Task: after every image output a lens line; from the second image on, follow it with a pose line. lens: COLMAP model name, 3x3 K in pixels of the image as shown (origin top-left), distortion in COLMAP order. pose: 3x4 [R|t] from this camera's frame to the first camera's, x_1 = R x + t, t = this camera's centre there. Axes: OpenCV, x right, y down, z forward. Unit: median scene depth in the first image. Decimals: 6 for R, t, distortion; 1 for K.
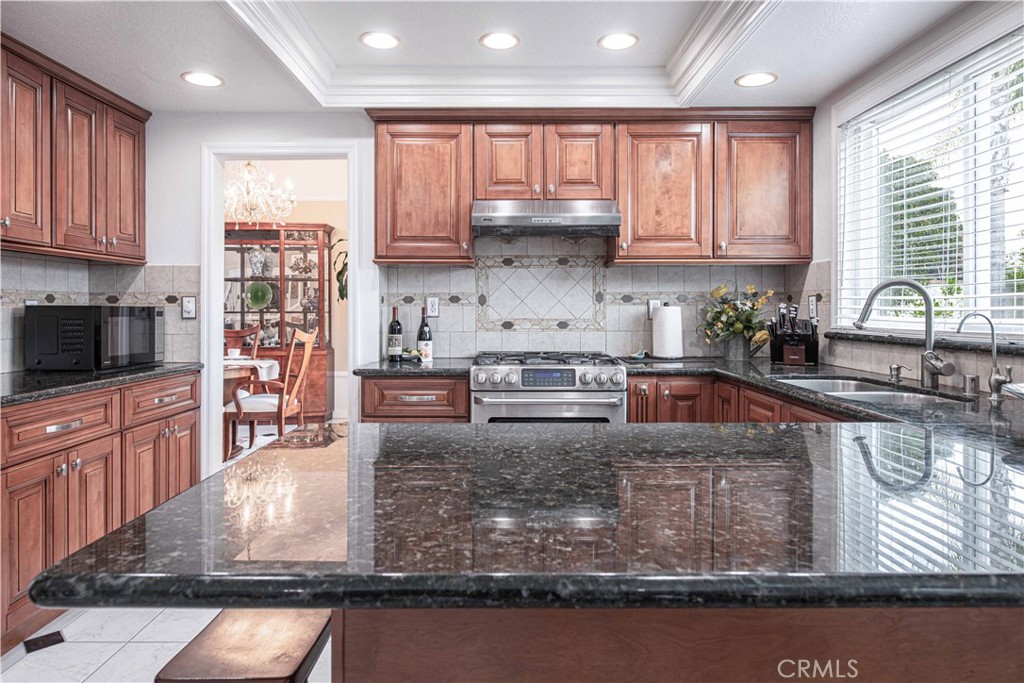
lens RADIAL K [[607.6, 0, 506.9], [0, 607.6, 310.0], [0, 0, 1]] dist [0.002626, -0.000397]
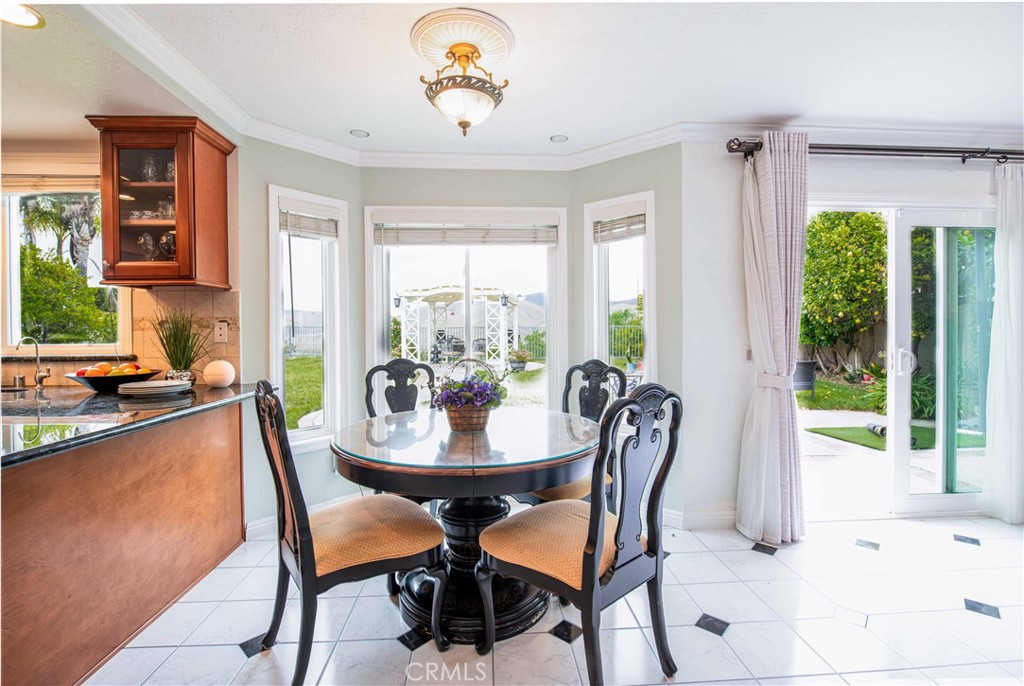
lens RADIAL K [[459.4, 0, 510.4], [0, 459.4, 339.2], [0, 0, 1]] dist [-0.012088, -0.000278]
pose [[-0.055939, -0.015268, 0.998317, -0.324061], [0.005392, 0.999864, 0.015594, -0.001848], [-0.998420, 0.006256, -0.055849, -0.152464]]
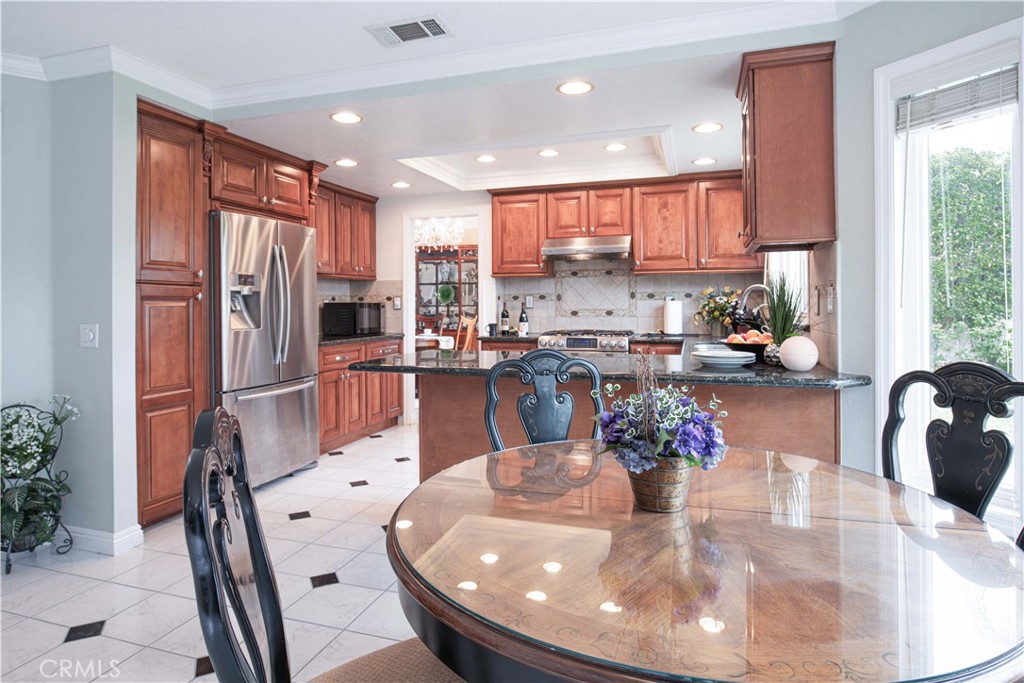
lens RADIAL K [[571.5, 0, 510.2], [0, 571.5, 303.9], [0, 0, 1]] dist [0.003634, -0.000276]
pose [[0.950458, -0.004493, -0.310821, 0.339212], [0.004994, 0.999987, 0.000815, -0.001394], [0.310813, -0.002327, 0.950468, -0.536093]]
